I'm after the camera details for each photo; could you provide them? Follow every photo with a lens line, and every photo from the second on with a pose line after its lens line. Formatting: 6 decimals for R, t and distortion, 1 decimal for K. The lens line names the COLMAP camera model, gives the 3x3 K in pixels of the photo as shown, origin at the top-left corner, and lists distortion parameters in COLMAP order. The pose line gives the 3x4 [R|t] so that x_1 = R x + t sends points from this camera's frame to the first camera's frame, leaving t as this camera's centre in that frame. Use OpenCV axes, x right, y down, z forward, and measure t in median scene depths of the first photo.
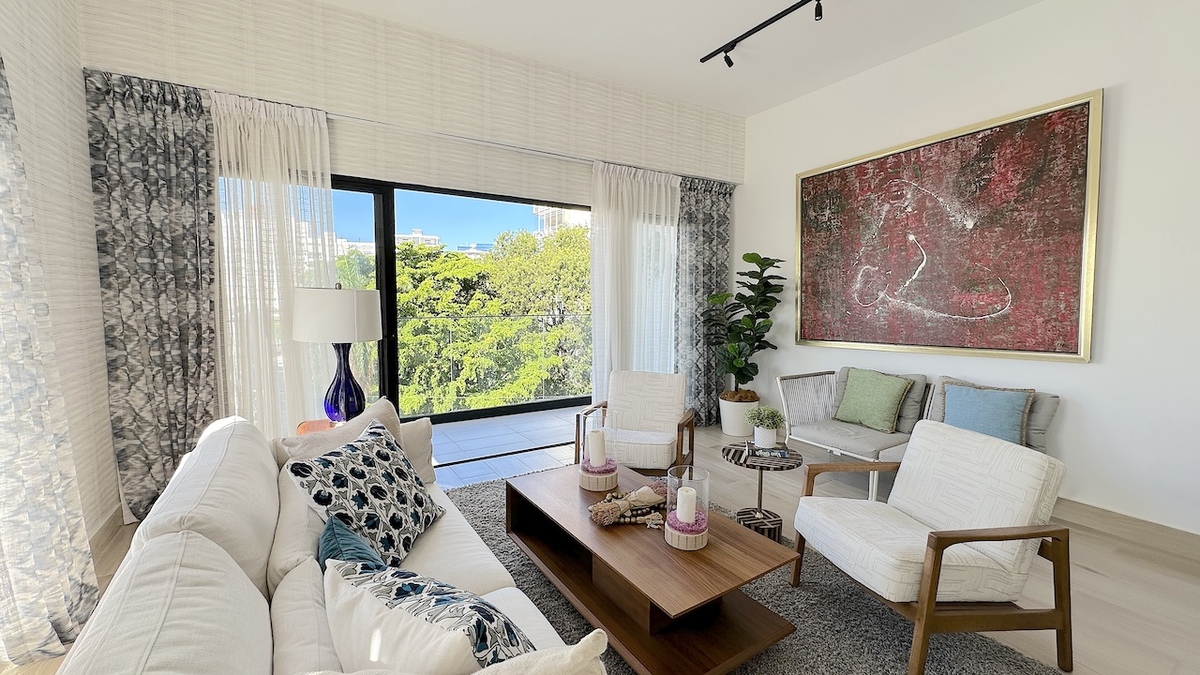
lens RADIAL K [[481.2, 0, 601.1], [0, 481.2, 332.5], [0, 0, 1]] dist [-0.003947, -0.000389]
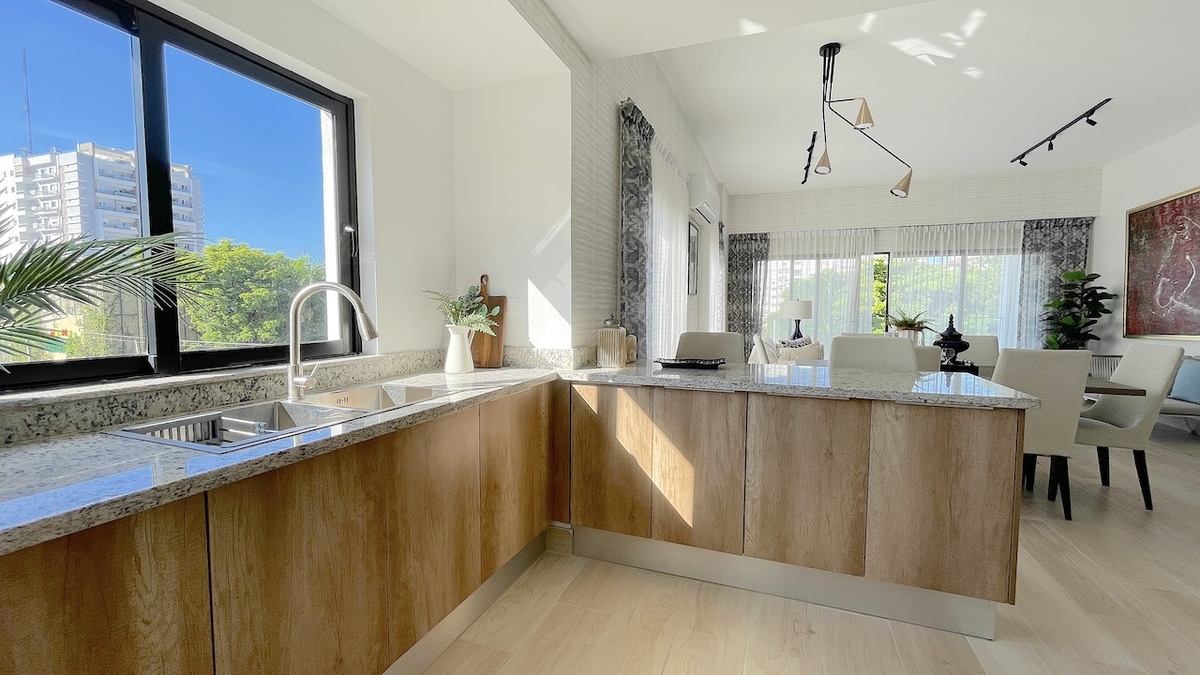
lens RADIAL K [[489.6, 0, 604.2], [0, 489.6, 338.1], [0, 0, 1]] dist [0.002962, -0.001299]
pose [[0.624288, 0.043783, -0.779966, 0.671342], [-0.059512, 0.998192, 0.008400, 0.117399], [0.778924, 0.041173, 0.625765, -1.132498]]
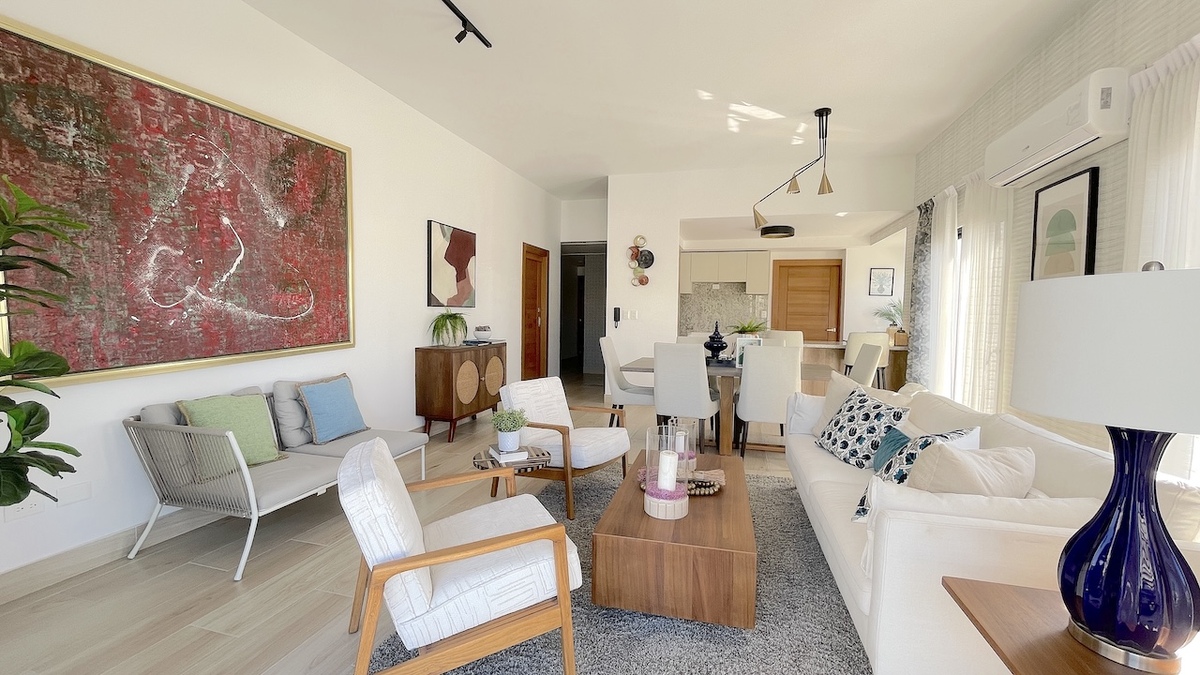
lens RADIAL K [[489.6, 0, 592.6], [0, 489.6, 339.8], [0, 0, 1]] dist [0.002962, -0.001299]
pose [[-0.661312, -0.054654, 0.748117, -0.358752], [0.043903, 0.992812, 0.111340, -0.061811], [-0.748825, 0.106475, -0.654159, 1.040101]]
